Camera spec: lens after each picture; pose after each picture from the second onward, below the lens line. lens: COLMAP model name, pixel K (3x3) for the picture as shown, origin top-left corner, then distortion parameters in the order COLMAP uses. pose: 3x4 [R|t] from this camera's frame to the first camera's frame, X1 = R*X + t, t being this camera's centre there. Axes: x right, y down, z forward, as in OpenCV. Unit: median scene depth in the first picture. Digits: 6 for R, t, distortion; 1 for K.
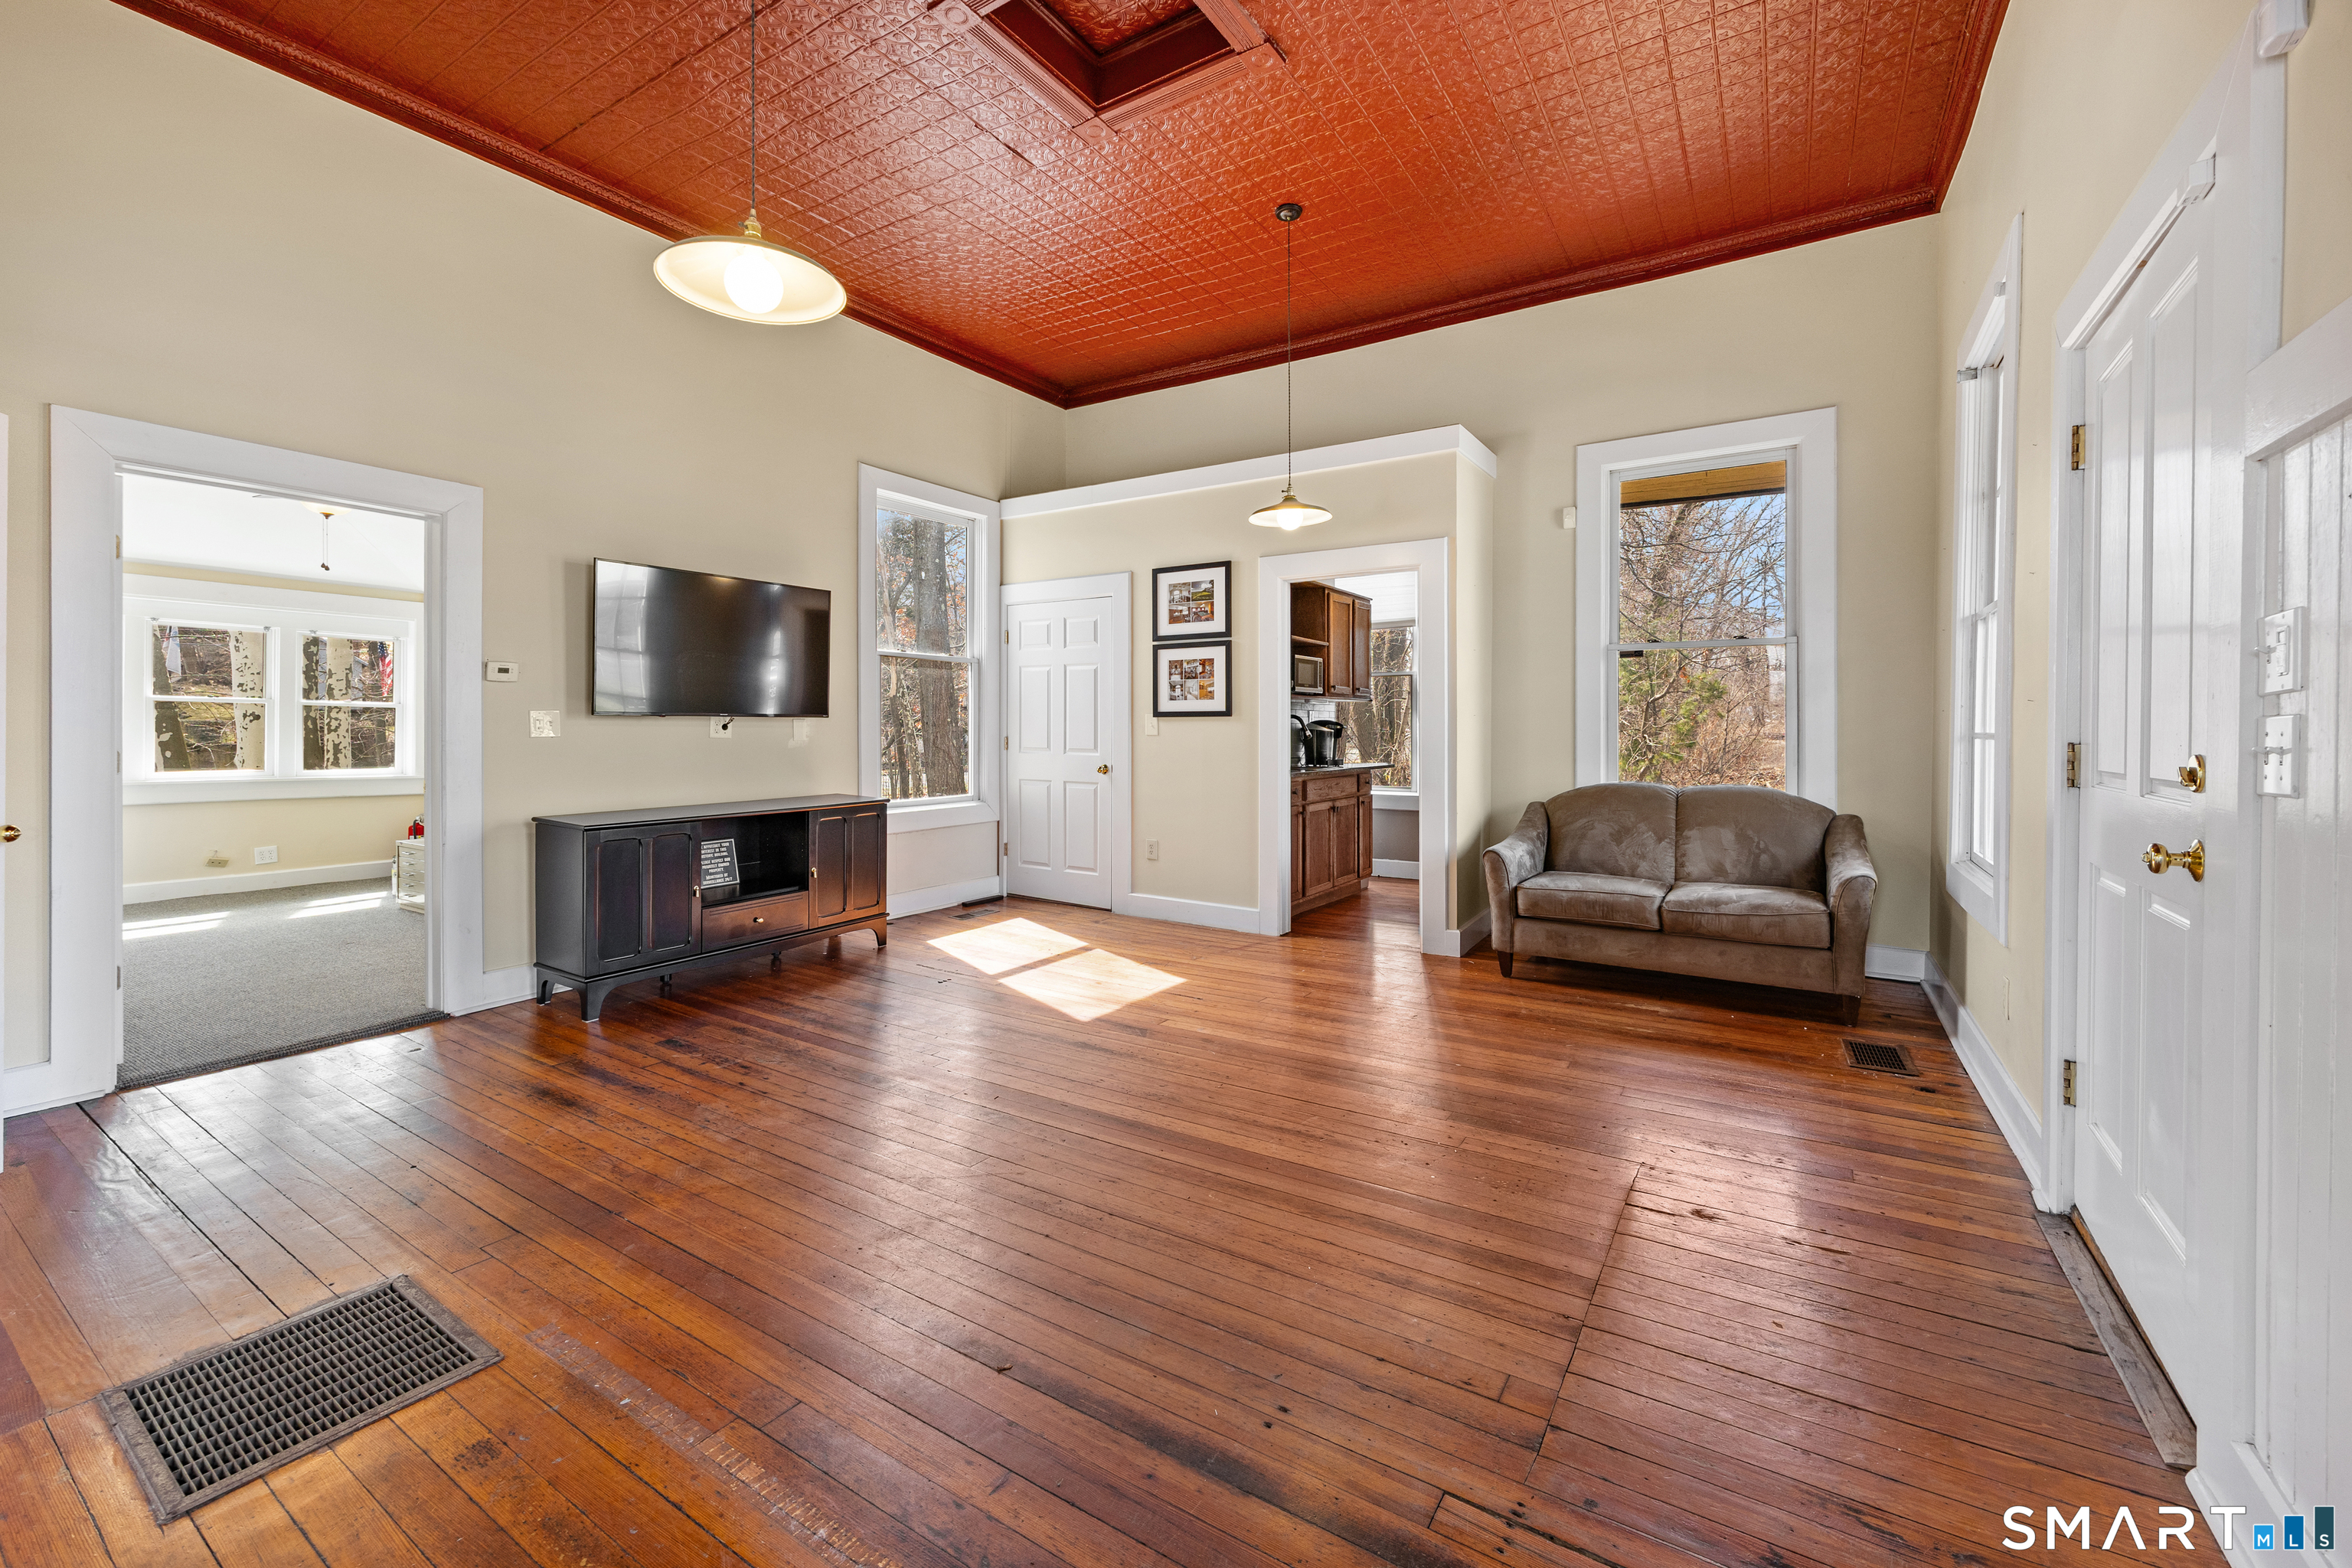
lens RADIAL K [[947.2, 0, 1173.5], [0, 947.2, 738.3], [0, 0, 1]] dist [0.000684, 0.000056]
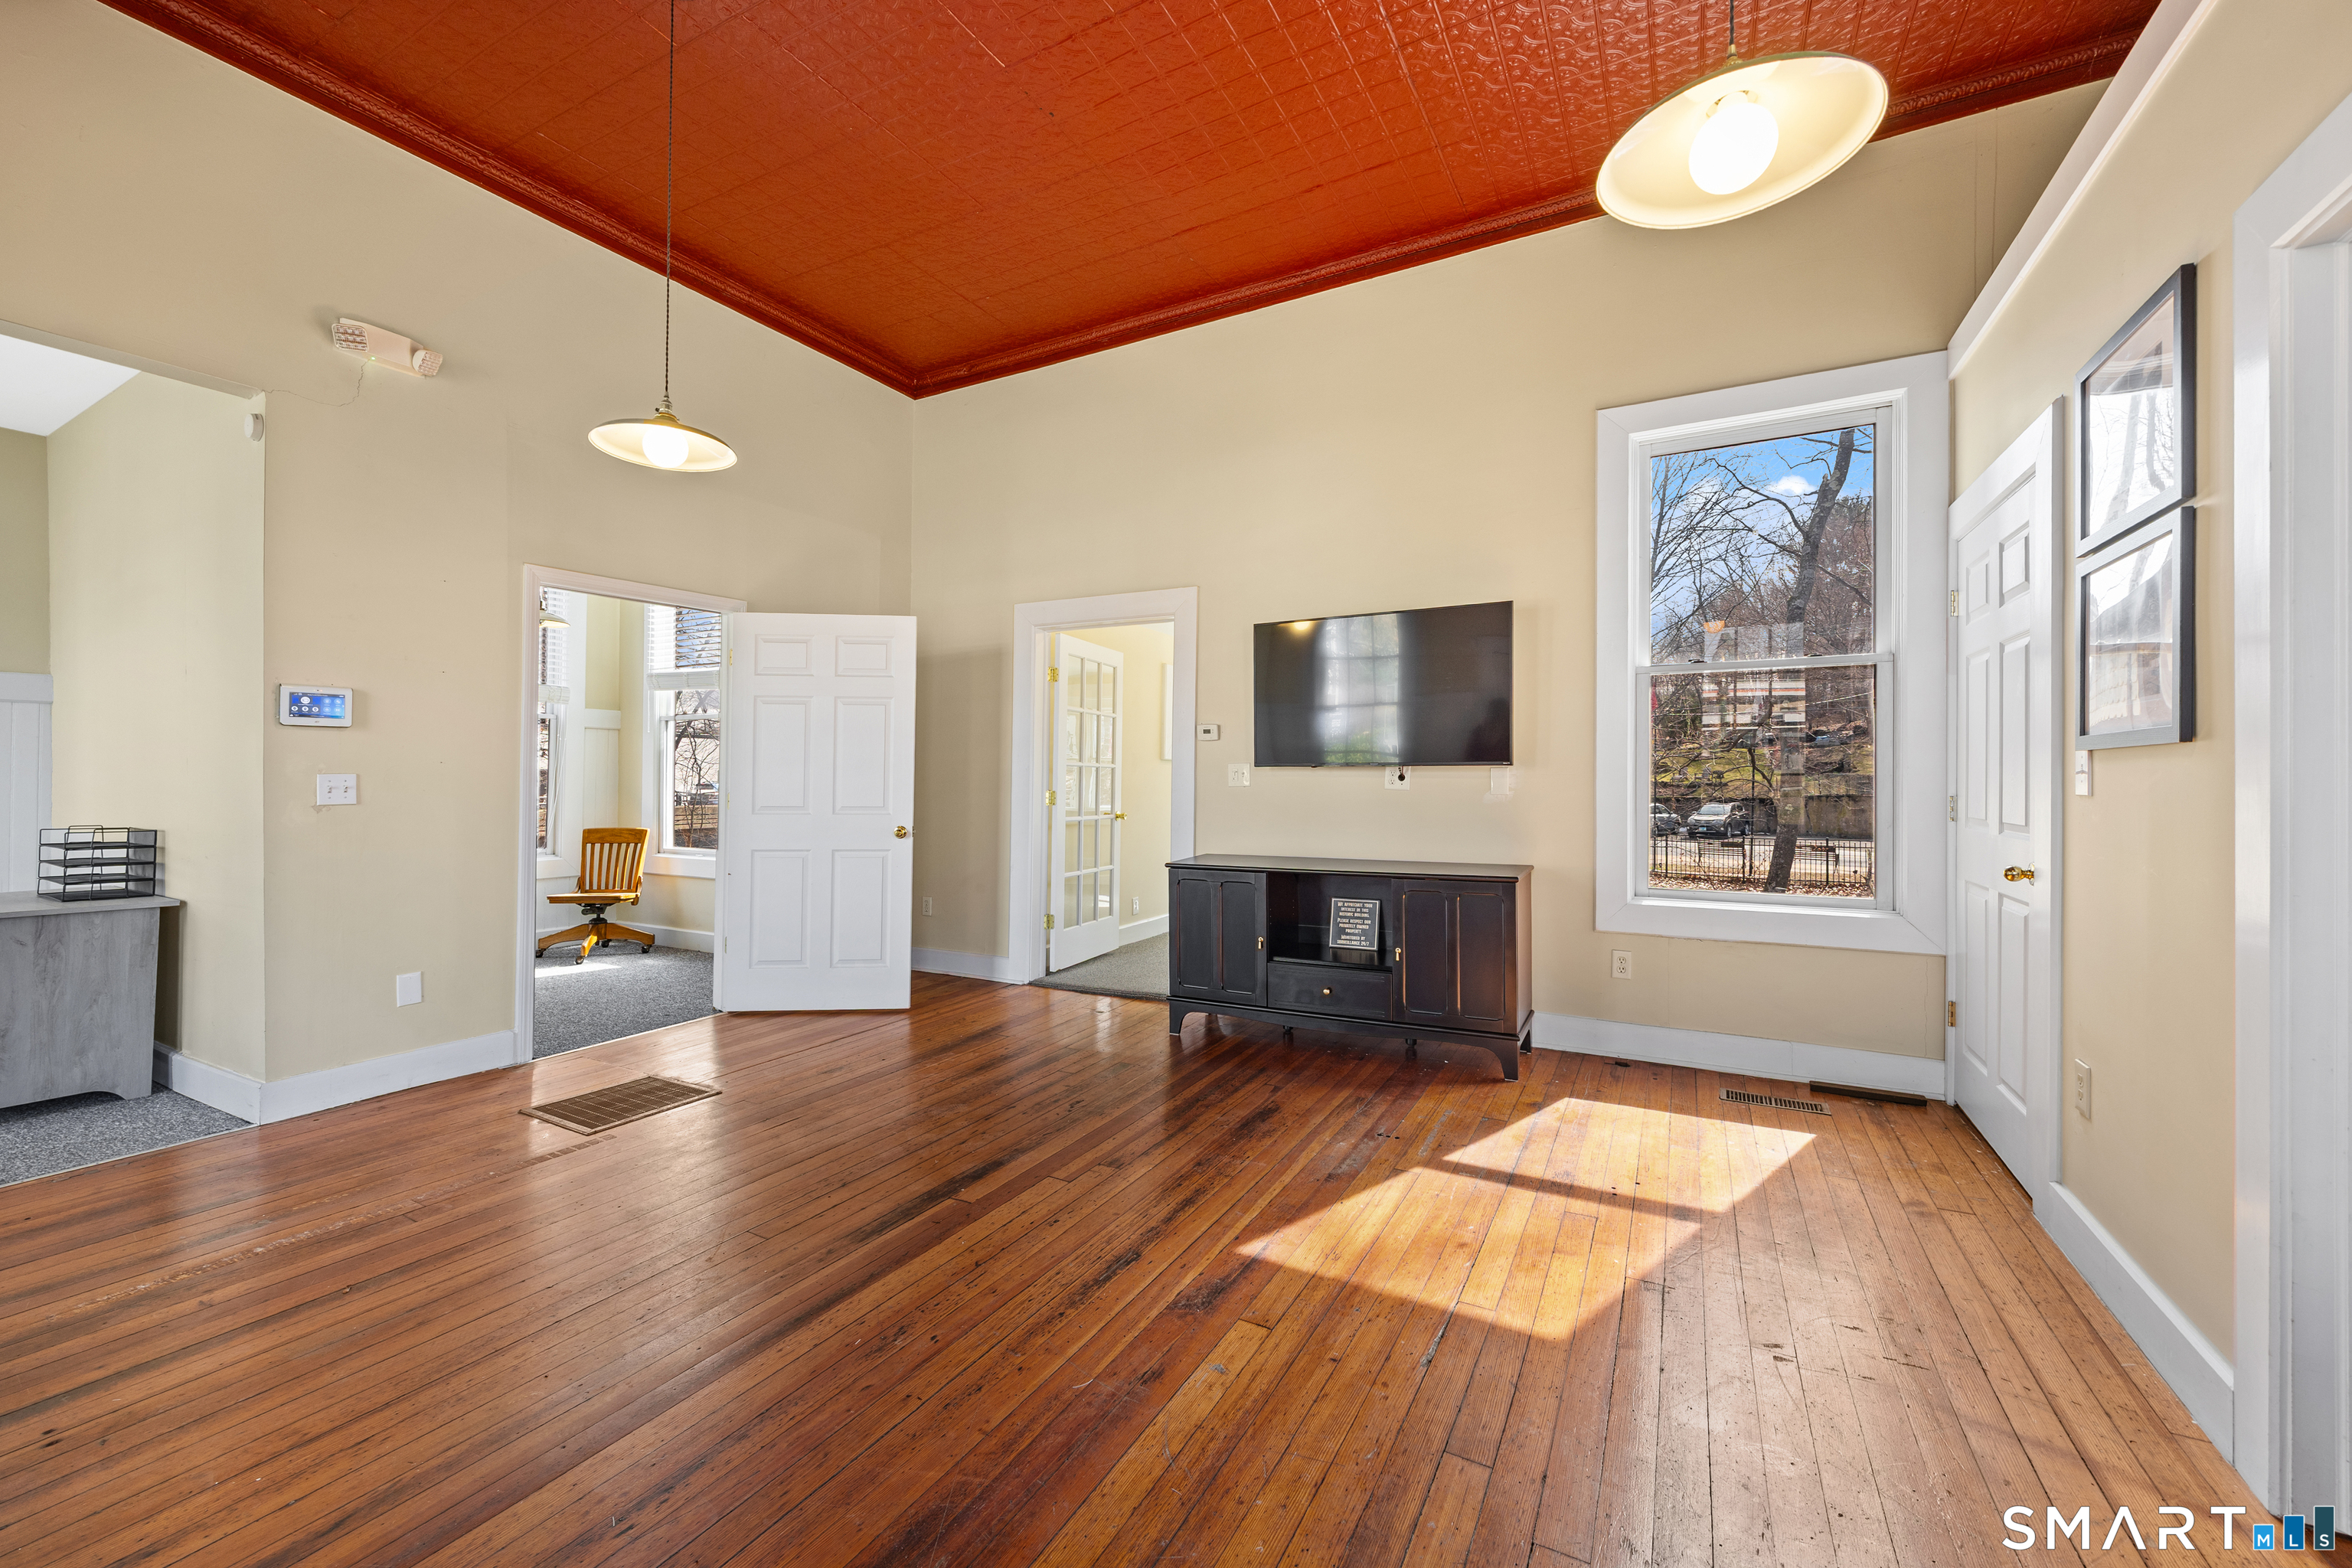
lens RADIAL K [[940.9, 0, 1176.0], [0, 940.9, 784.0], [0, 0, 1]] dist [0.001085, 0.000175]
pose [[0.069598, 0.003142, -0.997570, 0.441449], [-0.013158, 0.999911, 0.002231, -0.005538], [0.997488, 0.012971, 0.069634, 0.781696]]
